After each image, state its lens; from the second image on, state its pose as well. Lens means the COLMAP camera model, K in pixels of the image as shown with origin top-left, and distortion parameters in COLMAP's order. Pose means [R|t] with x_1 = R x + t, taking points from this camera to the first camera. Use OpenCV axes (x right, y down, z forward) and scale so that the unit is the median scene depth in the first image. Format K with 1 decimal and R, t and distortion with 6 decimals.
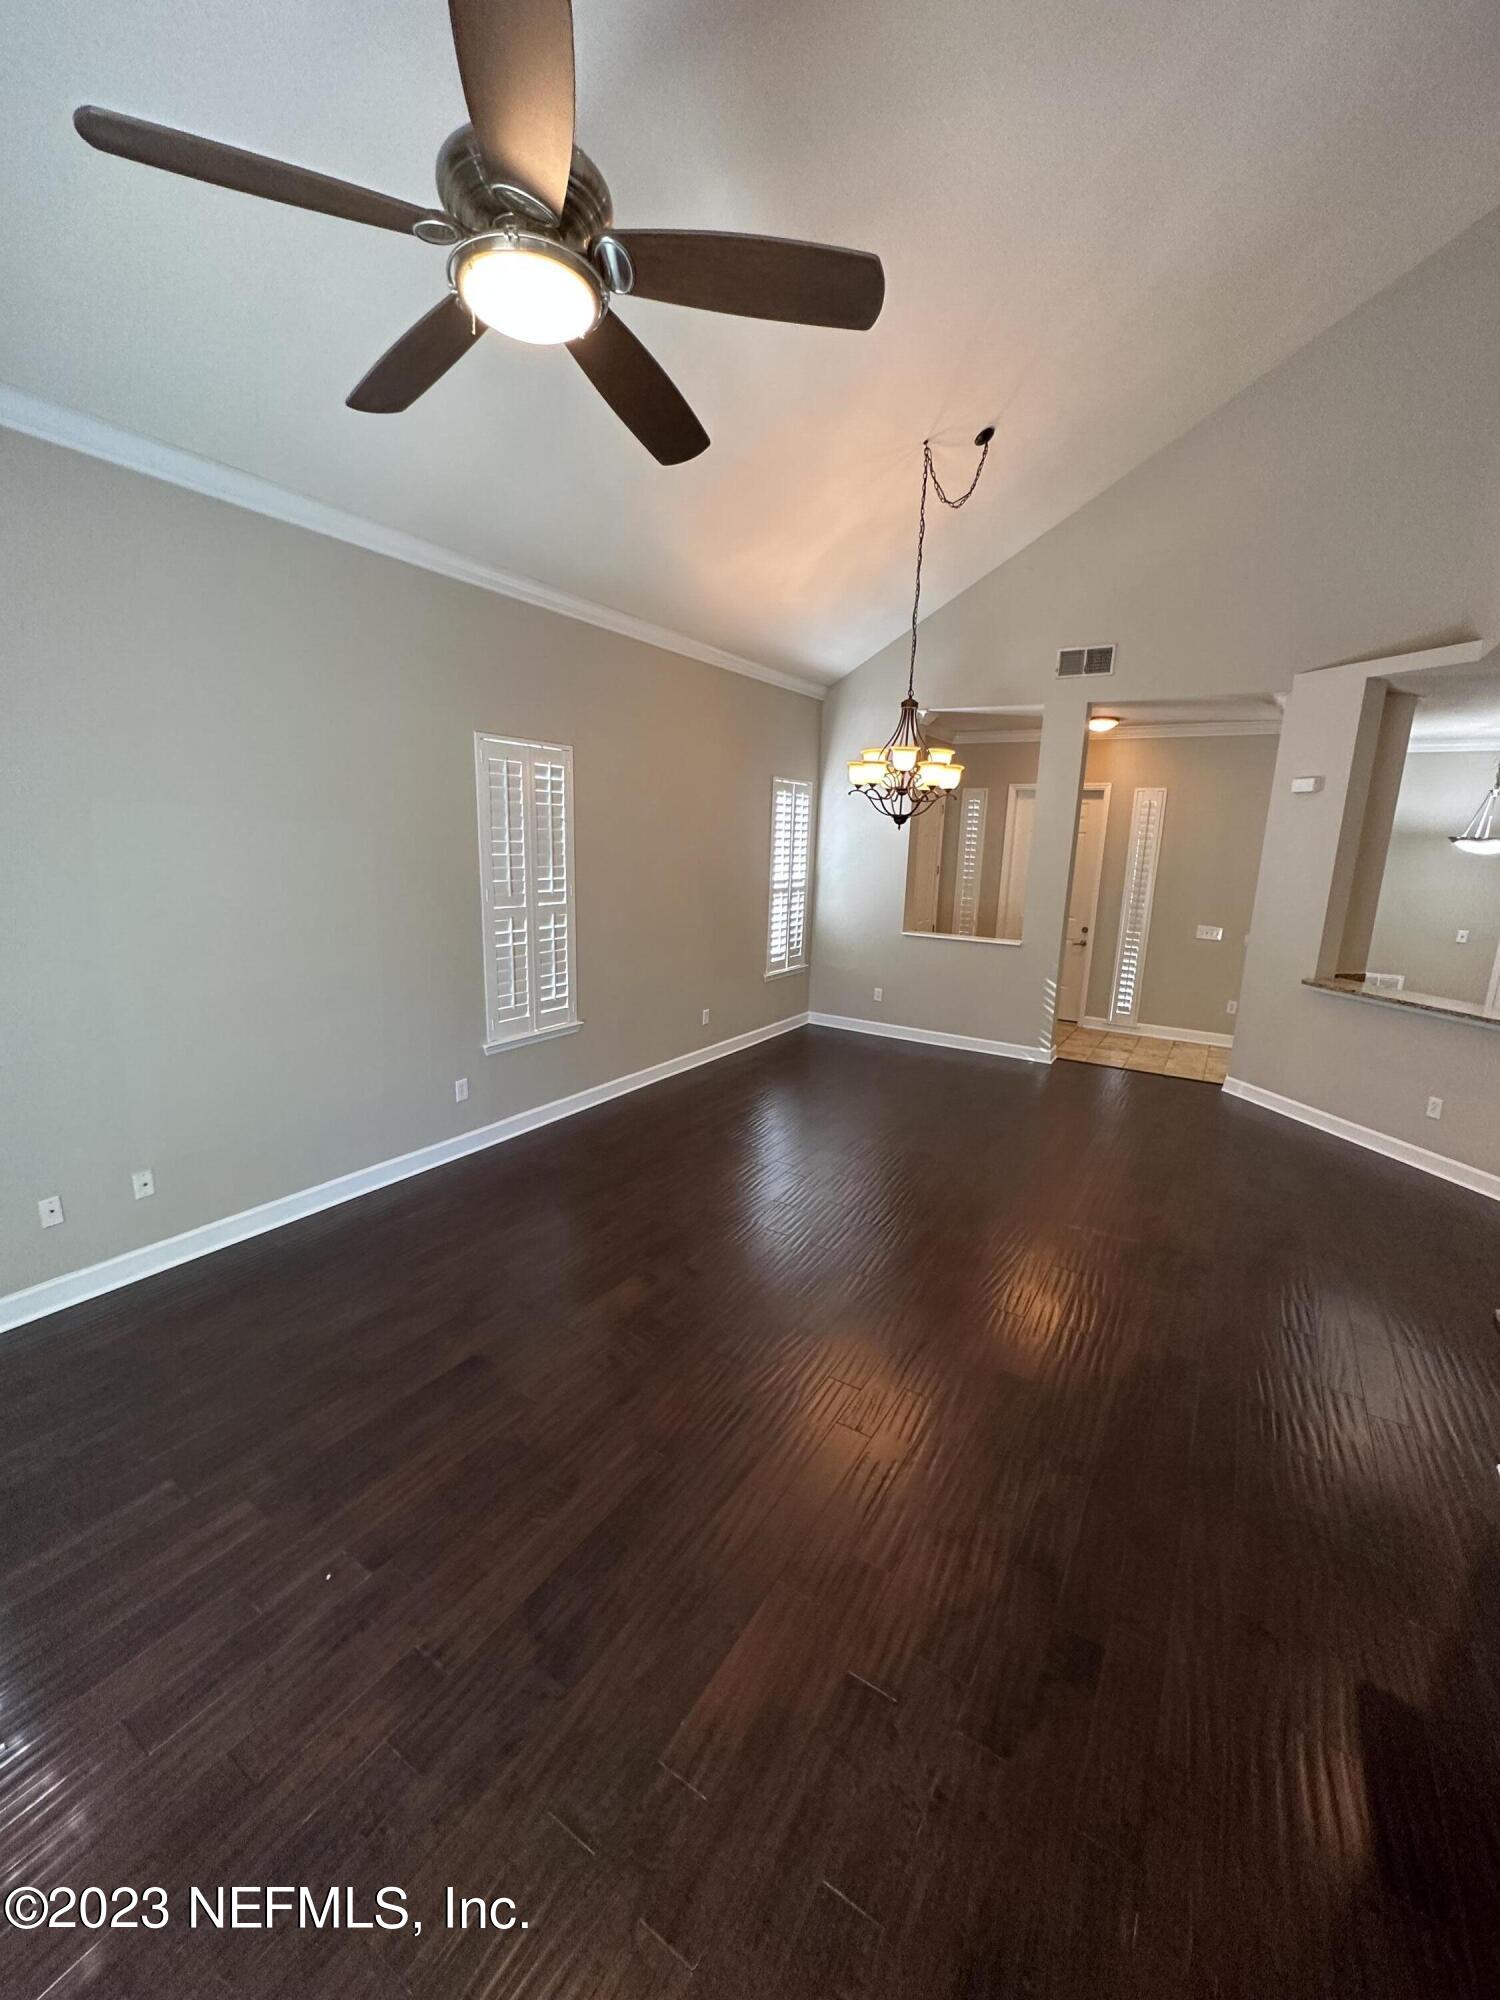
lens RADIAL K [[800.0, 0, 747.0], [0, 800.0, 1005.0], [0, 0, 1]] dist [-0.000393, 0.000294]
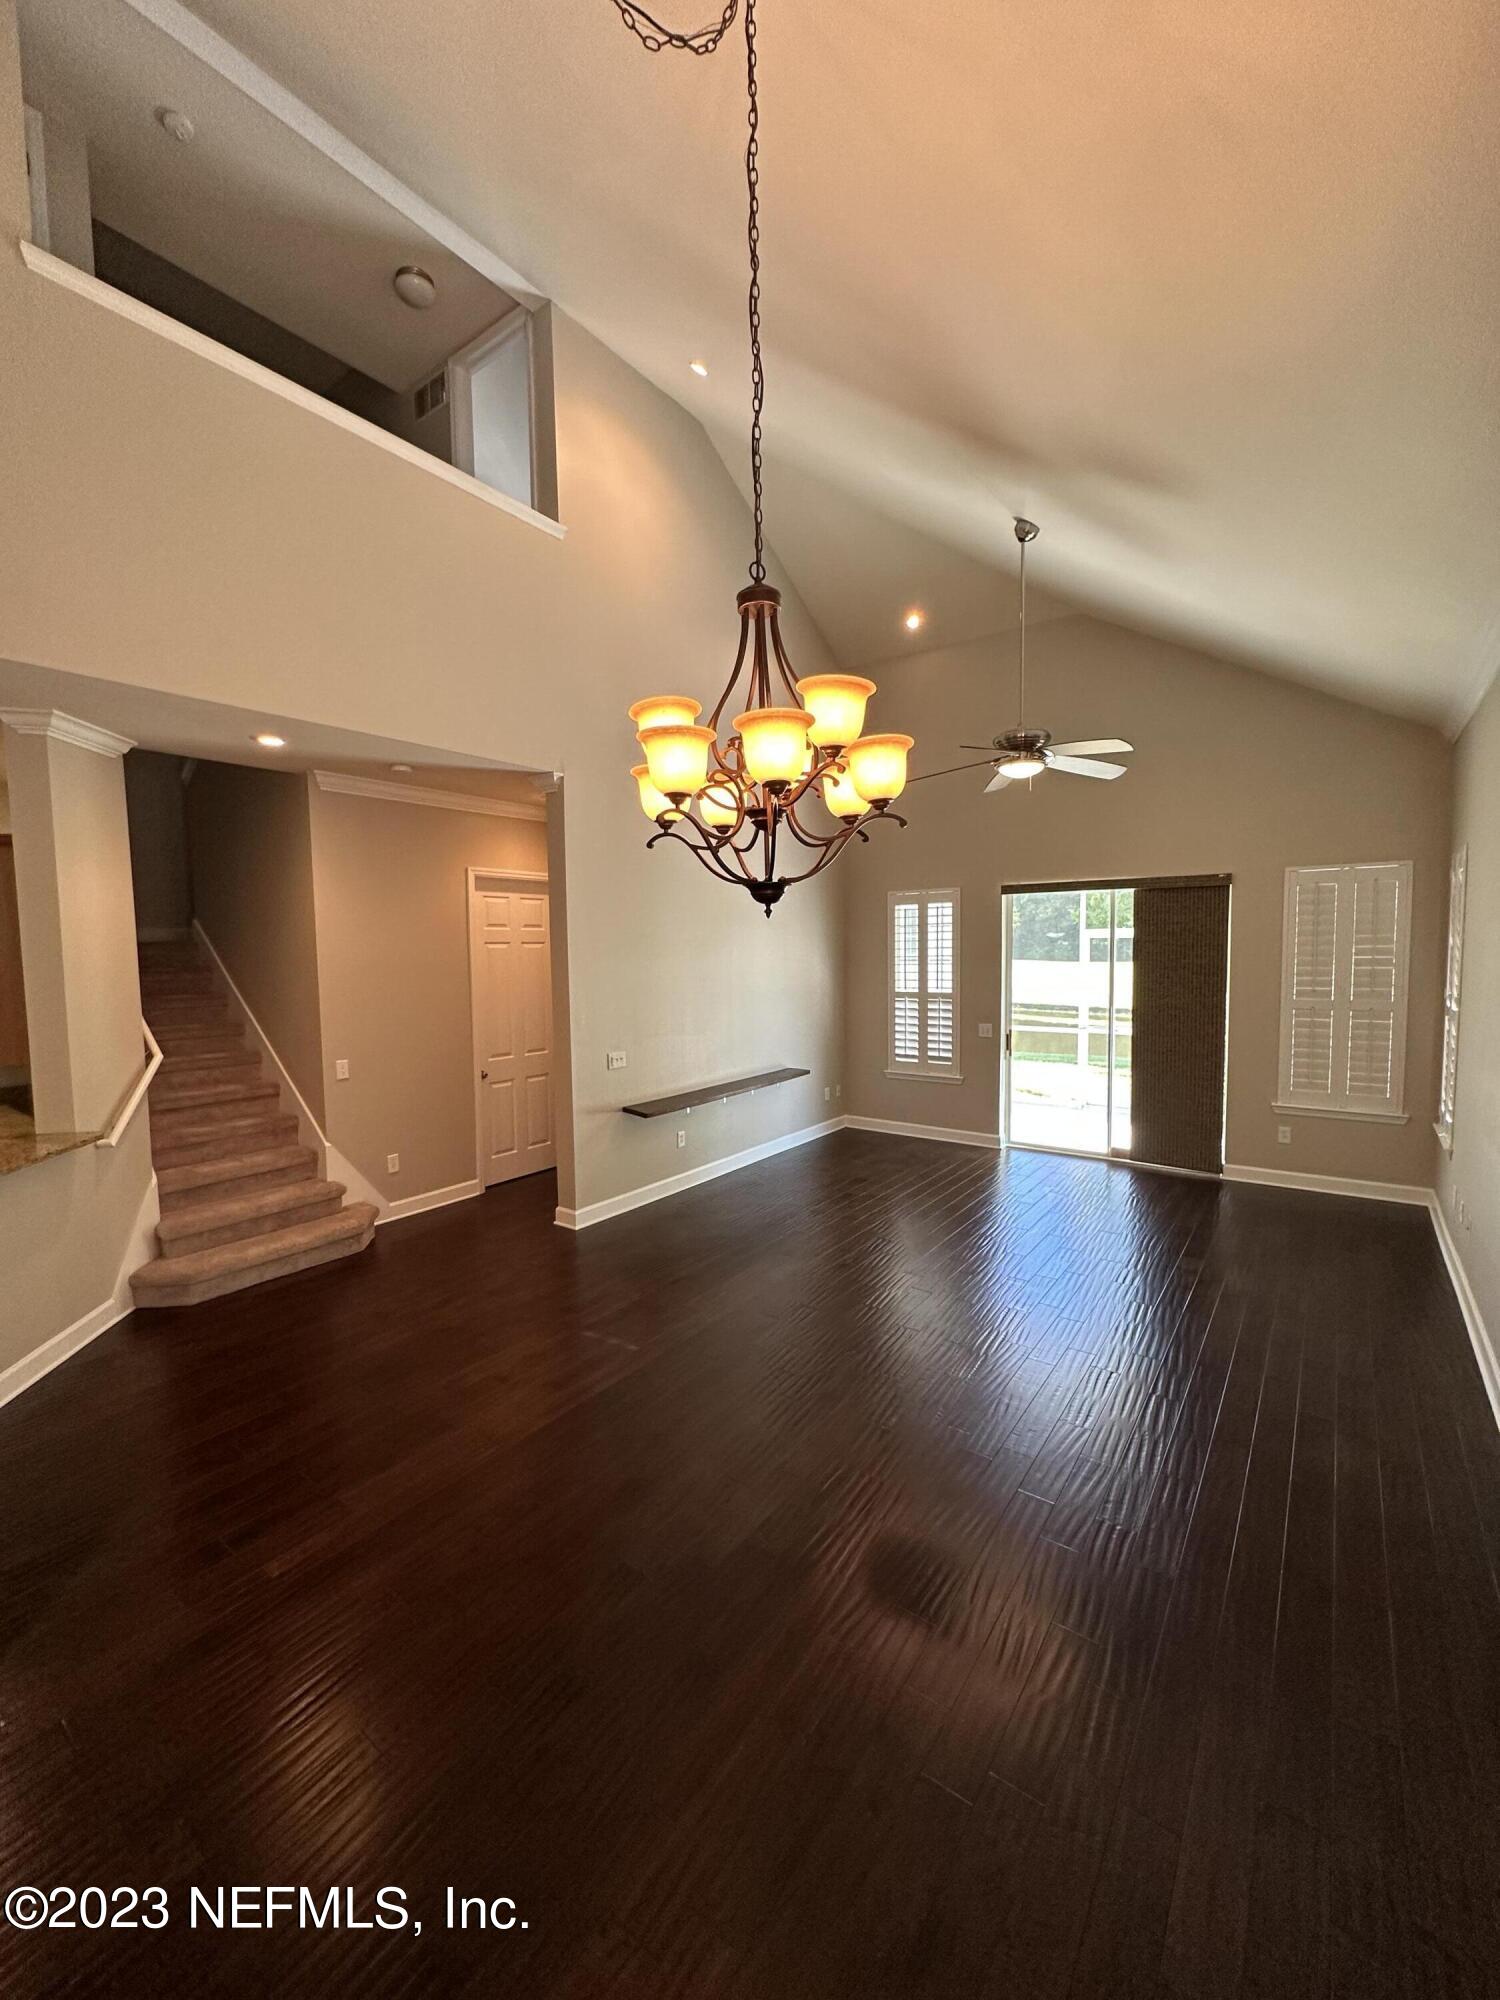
lens RADIAL K [[803.2, 0, 754.8], [0, 803.2, 1000.1], [0, 0, 1]] dist [-0.001579, 0.000823]
pose [[-0.998005, -0.020585, 0.059677, 0.176163], [-0.003249, 0.960837, 0.277094, -0.295631], [-0.063044, 0.276348, -0.958988, 1.420653]]
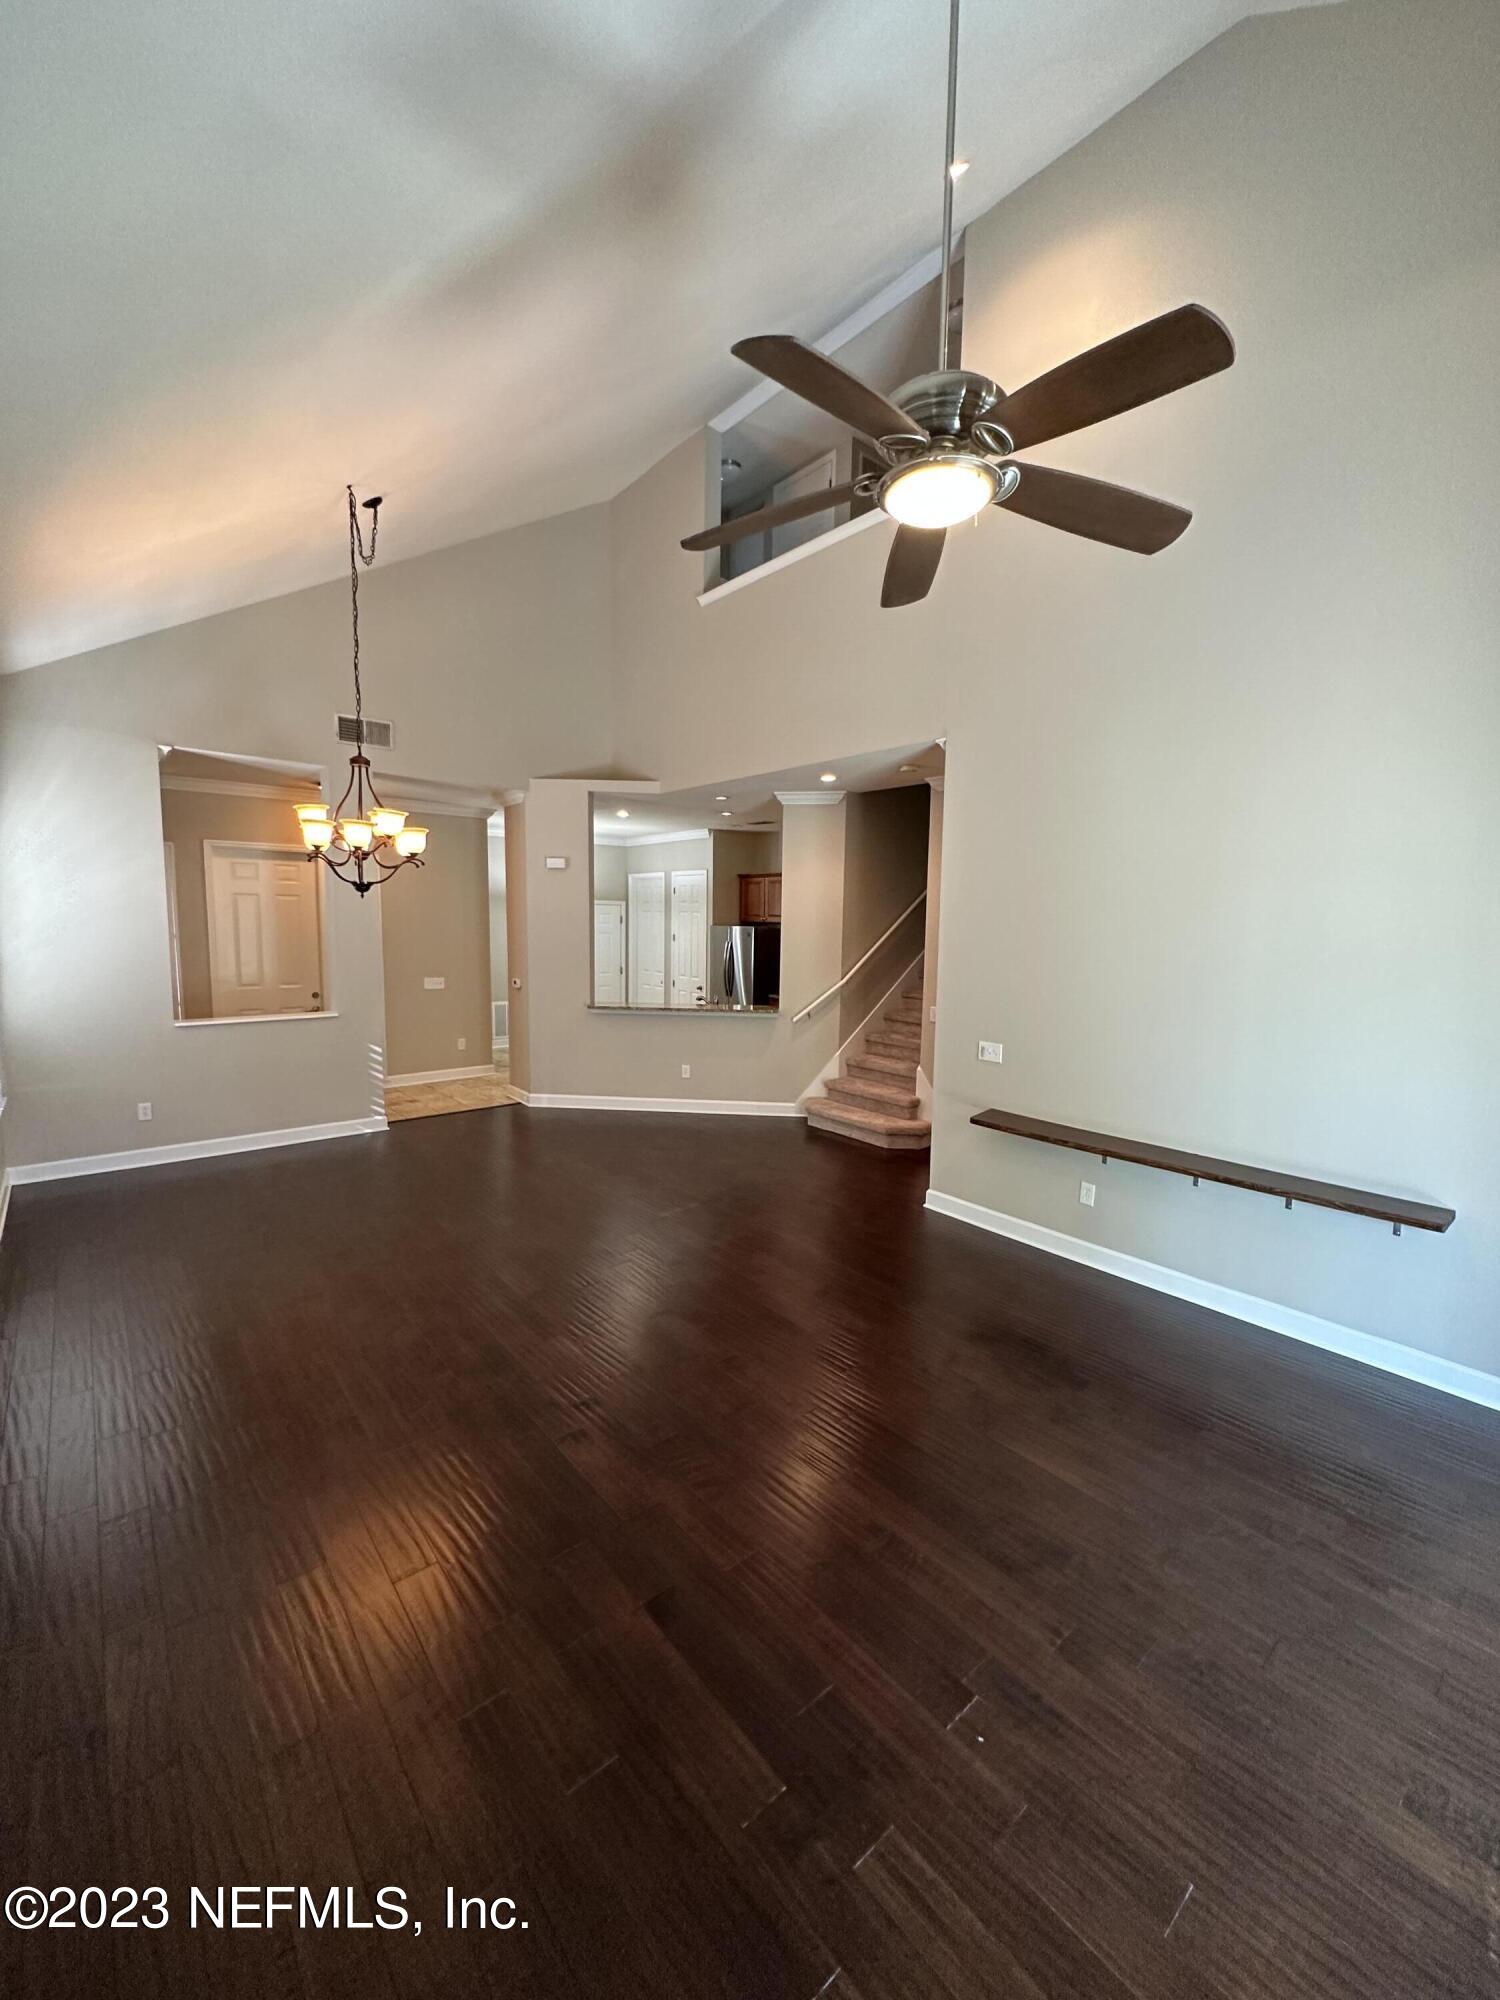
lens RADIAL K [[803.2, 0, 754.8], [0, 803.2, 1000.1], [0, 0, 1]] dist [-0.001579, 0.000823]
pose [[0.296553, -0.125881, 0.946684, -0.554301], [0.191926, 0.978907, 0.070044, -0.088742], [-0.935532, 0.160921, 0.314457, 0.335372]]
